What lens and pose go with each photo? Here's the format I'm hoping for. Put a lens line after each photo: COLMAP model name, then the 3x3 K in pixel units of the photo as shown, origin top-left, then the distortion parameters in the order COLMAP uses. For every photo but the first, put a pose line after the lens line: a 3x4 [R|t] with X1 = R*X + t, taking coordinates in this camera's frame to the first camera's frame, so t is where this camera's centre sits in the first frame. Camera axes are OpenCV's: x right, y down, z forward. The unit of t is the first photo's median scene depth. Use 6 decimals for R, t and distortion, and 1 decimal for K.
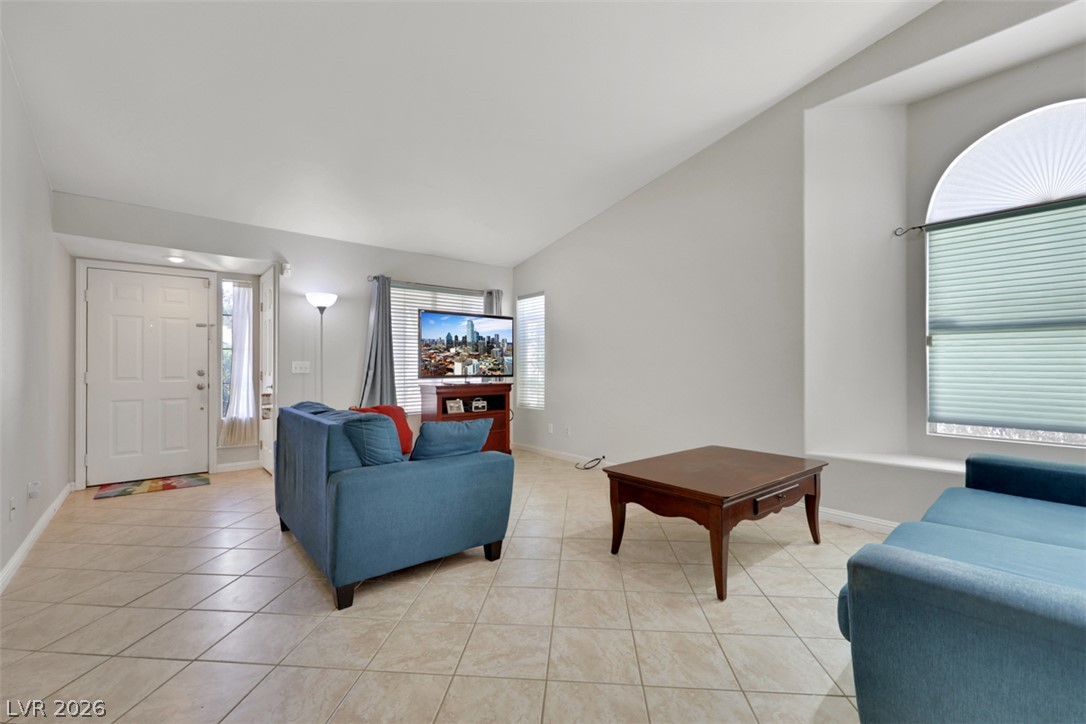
lens RADIAL K [[458.4, 0, 559.2], [0, 458.4, 359.4], [0, 0, 1]] dist [0.002141, -0.000274]
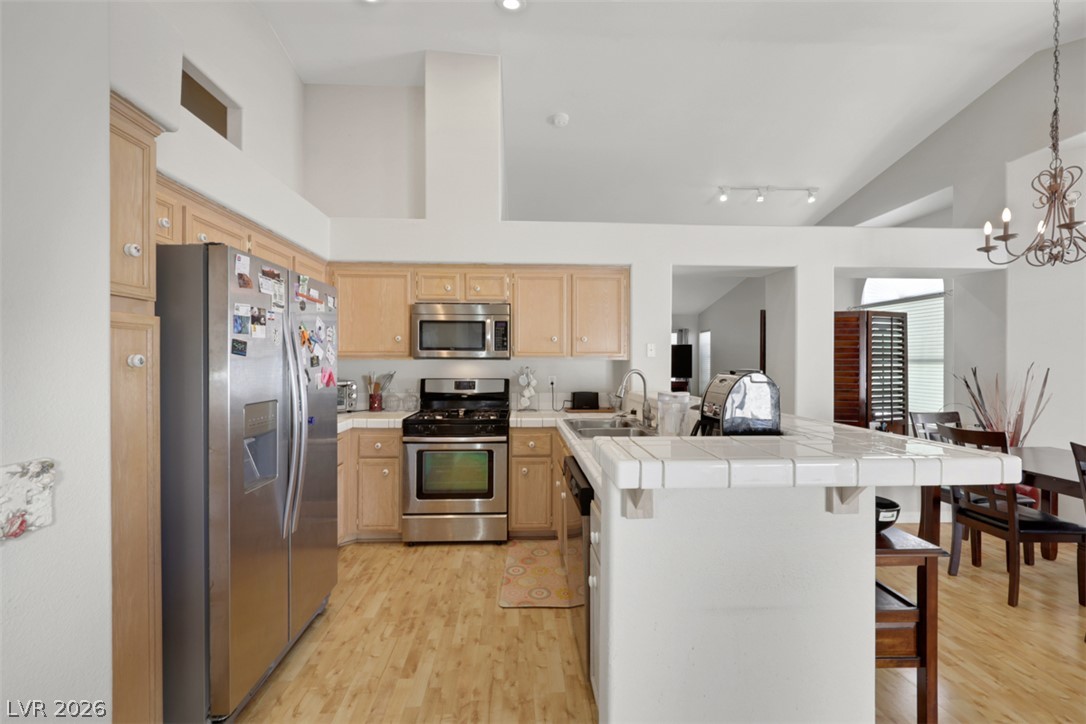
lens RADIAL K [[447.7, 0, 543.9], [0, 447.7, 358.2], [0, 0, 1]] dist [-0.000307, 0.001670]
pose [[0.782719, 0.001026, -0.622374, 0.645631], [-0.001067, 0.999999, 0.000306, -0.049681], [0.622374, 0.000424, 0.782720, -0.851513]]
